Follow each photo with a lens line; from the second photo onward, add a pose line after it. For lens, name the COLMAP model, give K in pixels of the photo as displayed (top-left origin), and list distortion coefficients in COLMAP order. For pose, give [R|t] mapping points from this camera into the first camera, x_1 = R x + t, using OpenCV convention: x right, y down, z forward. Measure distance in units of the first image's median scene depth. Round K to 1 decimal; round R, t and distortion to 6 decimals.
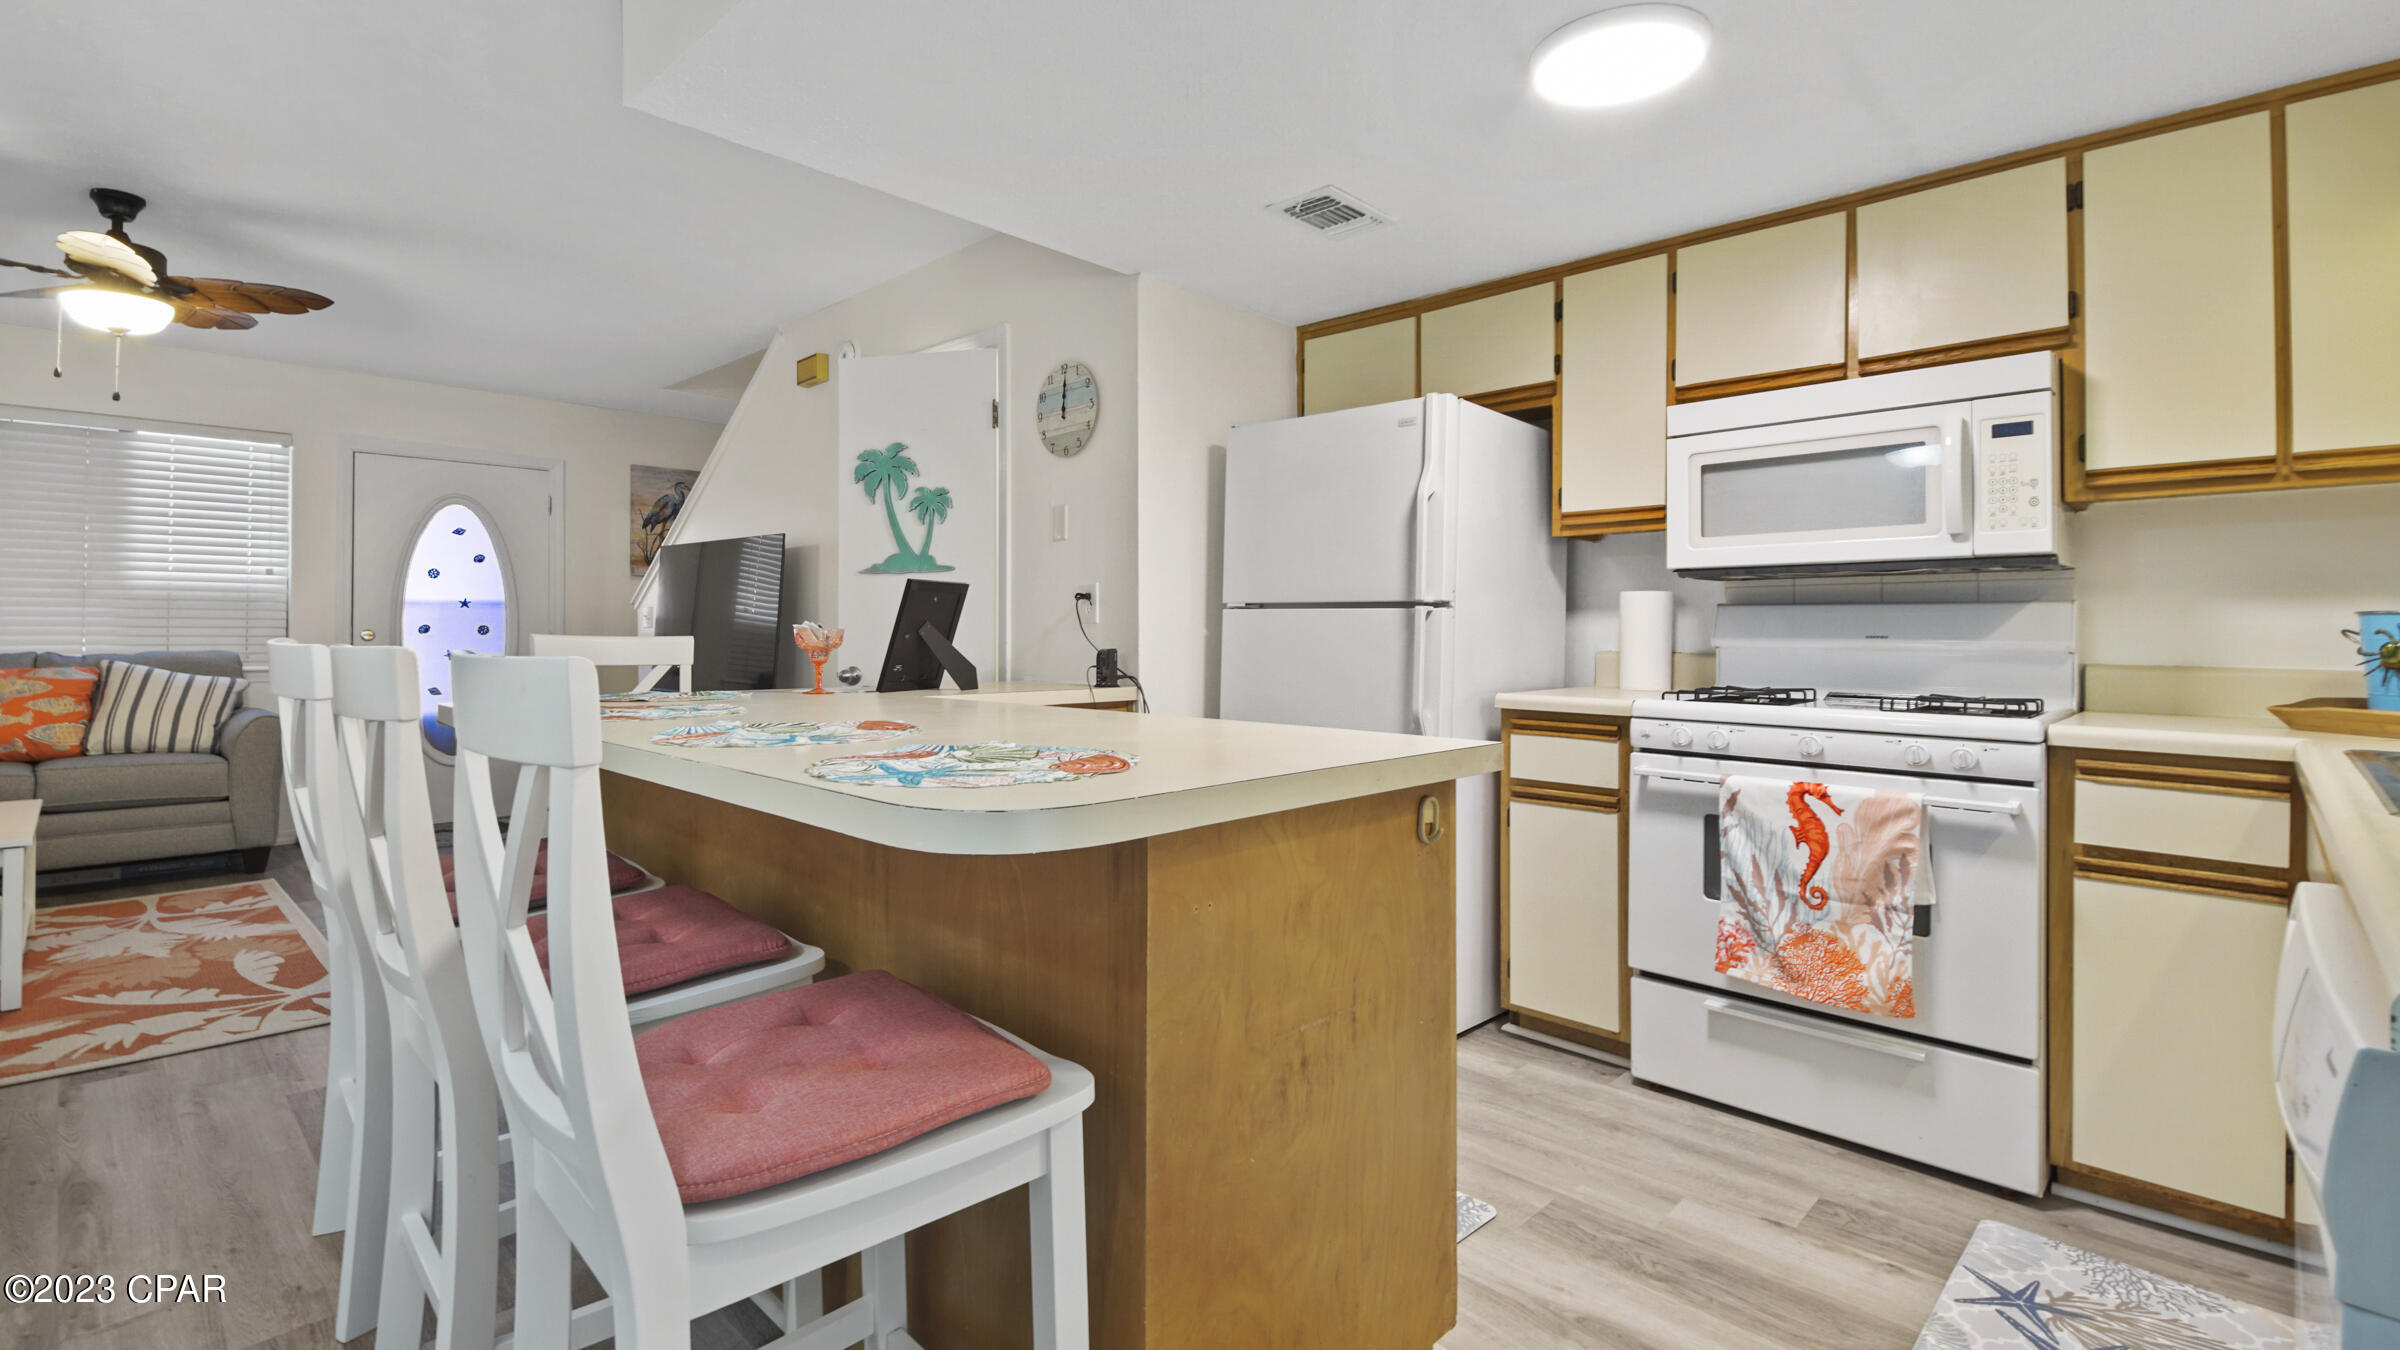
lens RADIAL K [[1046.0, 0, 1194.9], [0, 1046.0, 627.6], [0, 0, 1]] dist [0.031010, -0.020953]
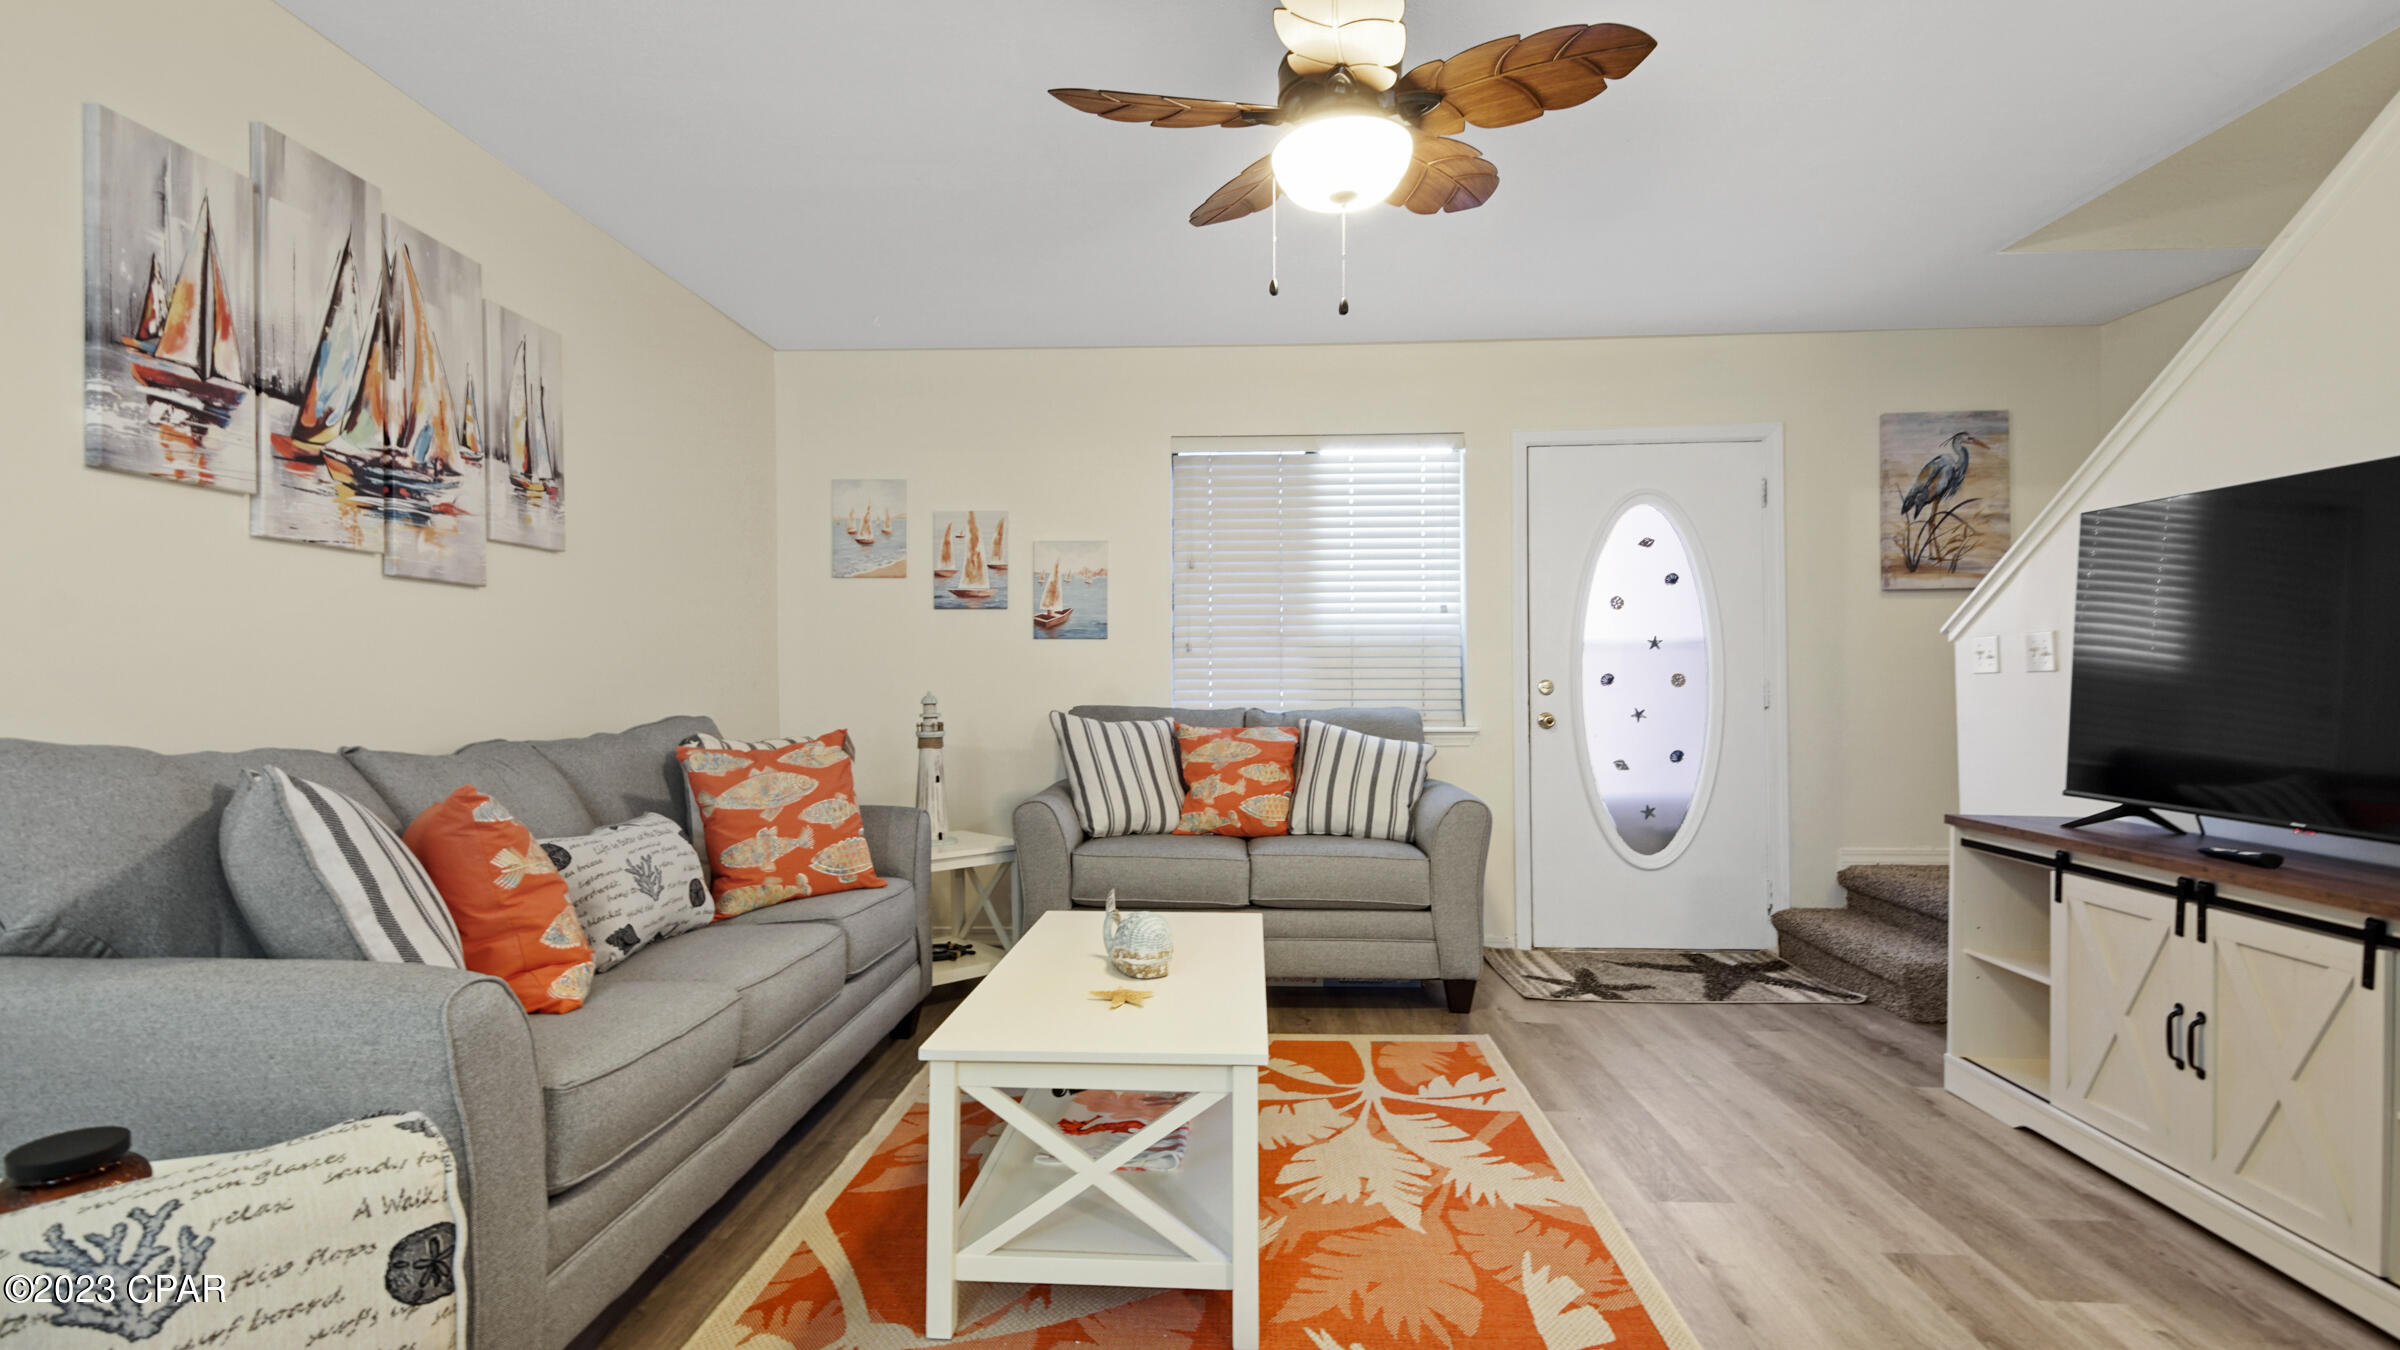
lens RADIAL K [[1139.4, 0, 1156.5], [0, 1139.4, 667.4], [0, 0, 1]] dist [0.000547, -0.000181]
pose [[0.631818, -0.013609, -0.774997, -0.483346], [0.009324, 0.999907, -0.009957, -0.002628], [0.775060, -0.000935, 0.631886, 0.403854]]
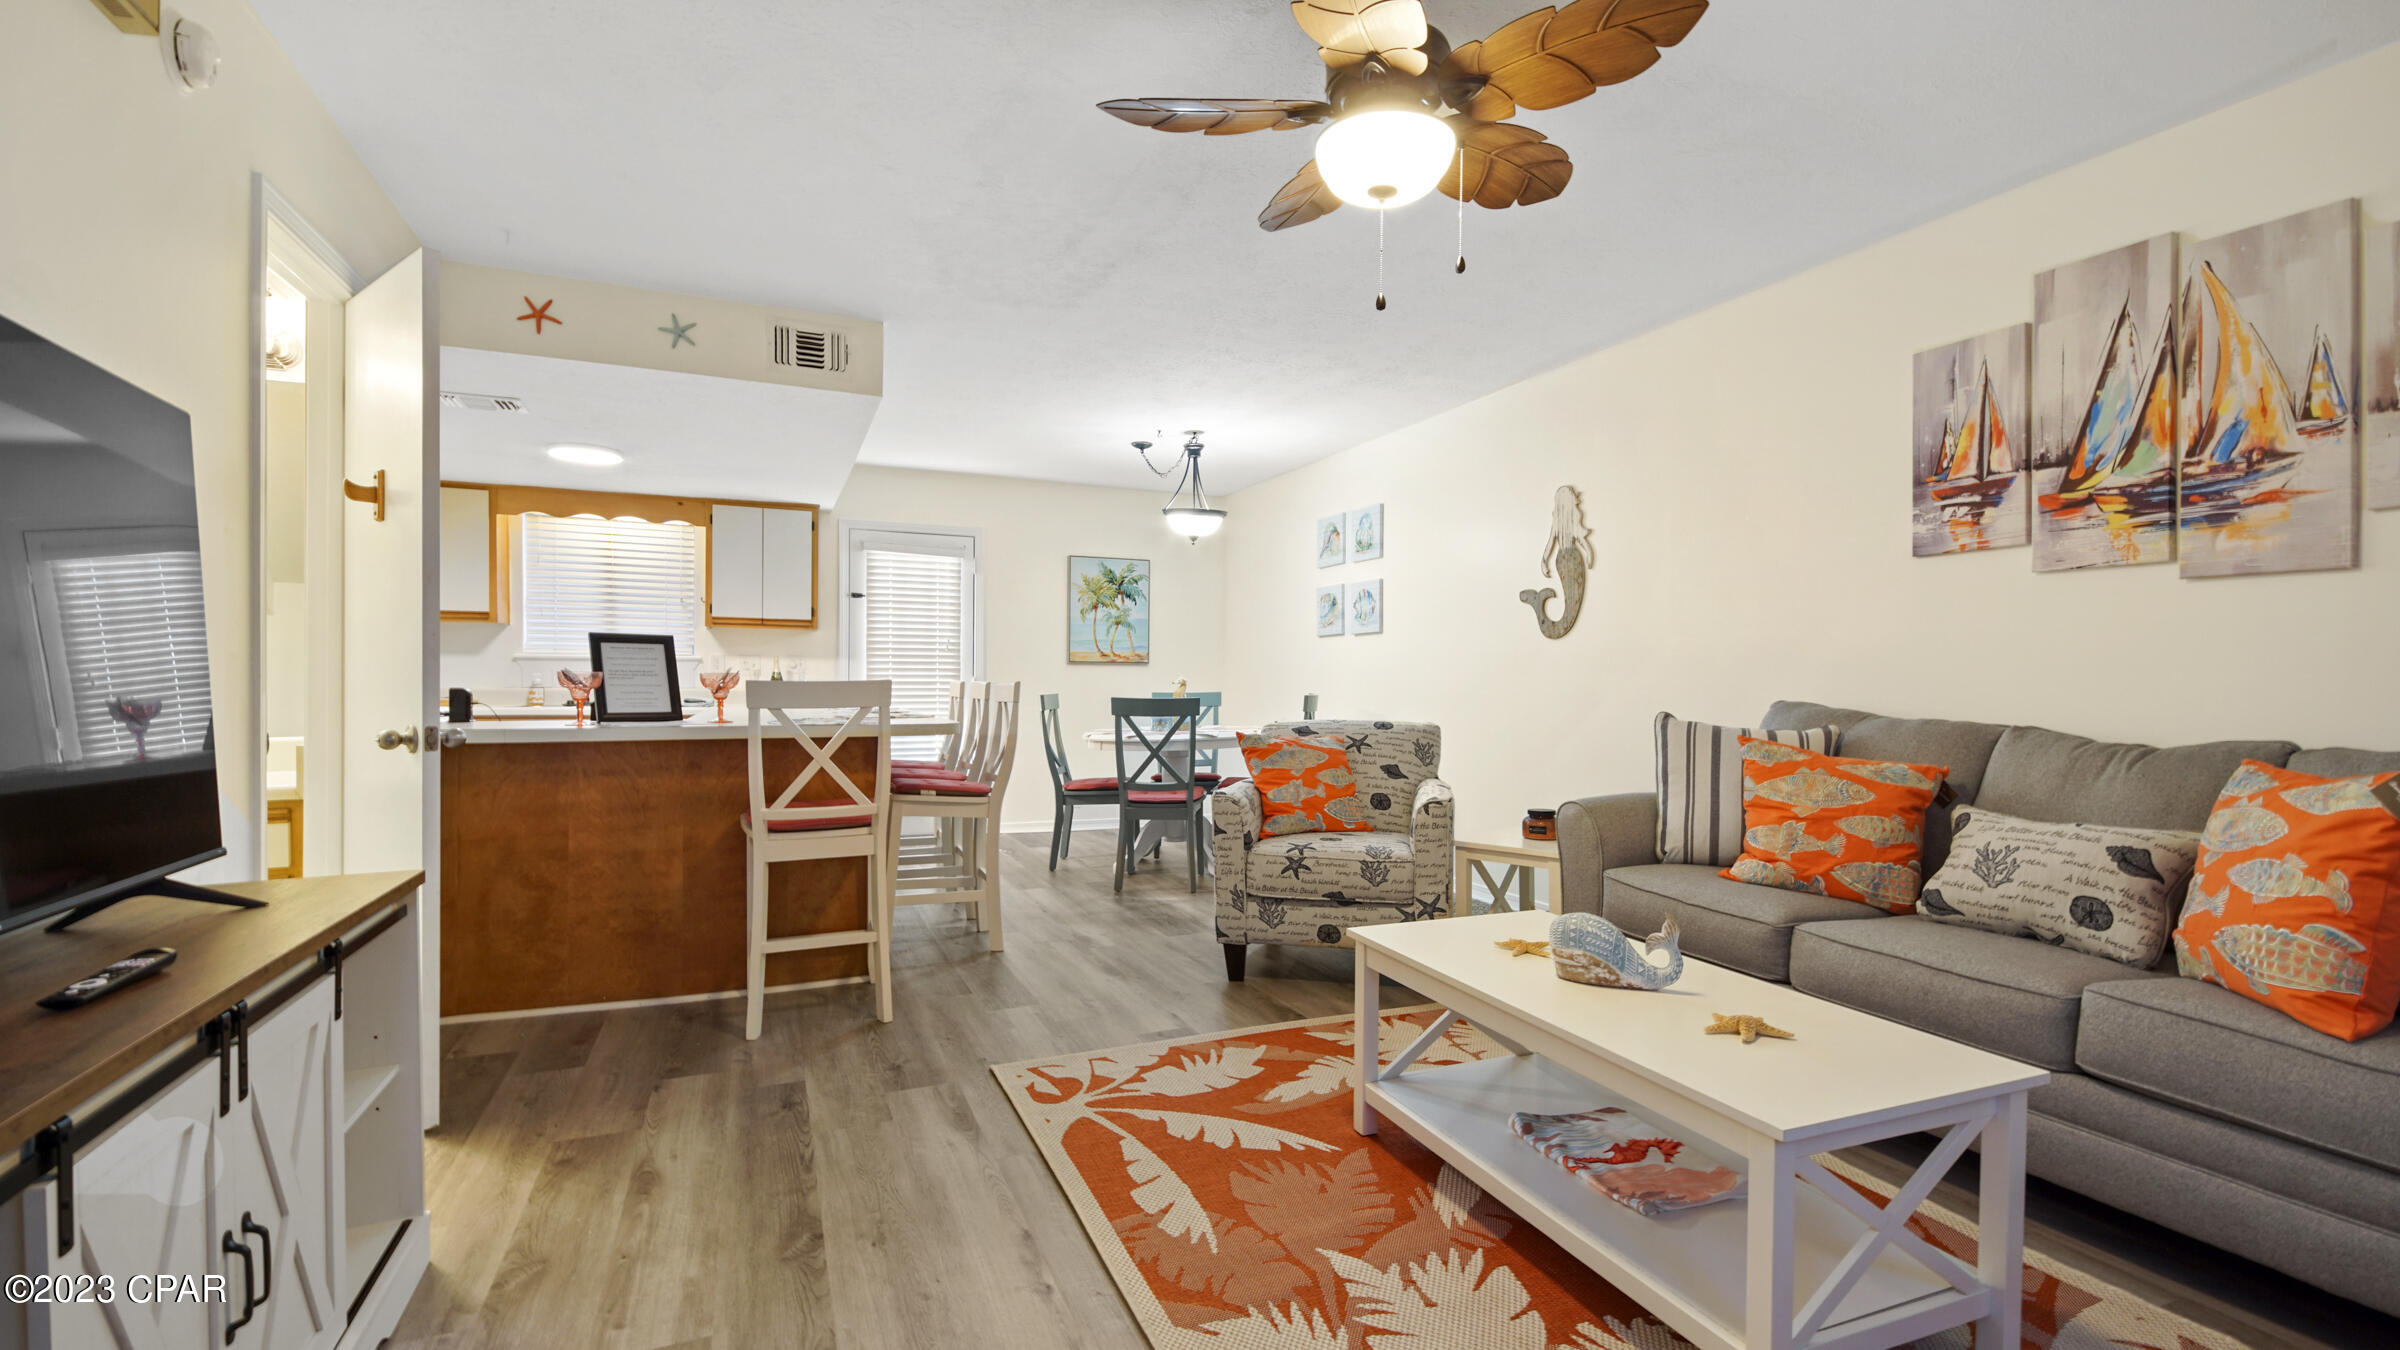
lens RADIAL K [[1046.5, 0, 1193.4], [0, 1046.5, 687.6], [0, 0, 1]] dist [0.041132, -0.023747]
pose [[-0.914219, -0.006329, 0.405170, -0.940591], [-0.003572, 0.999965, 0.007559, -0.000879], [-0.405204, 0.005463, -0.914210, 1.278004]]
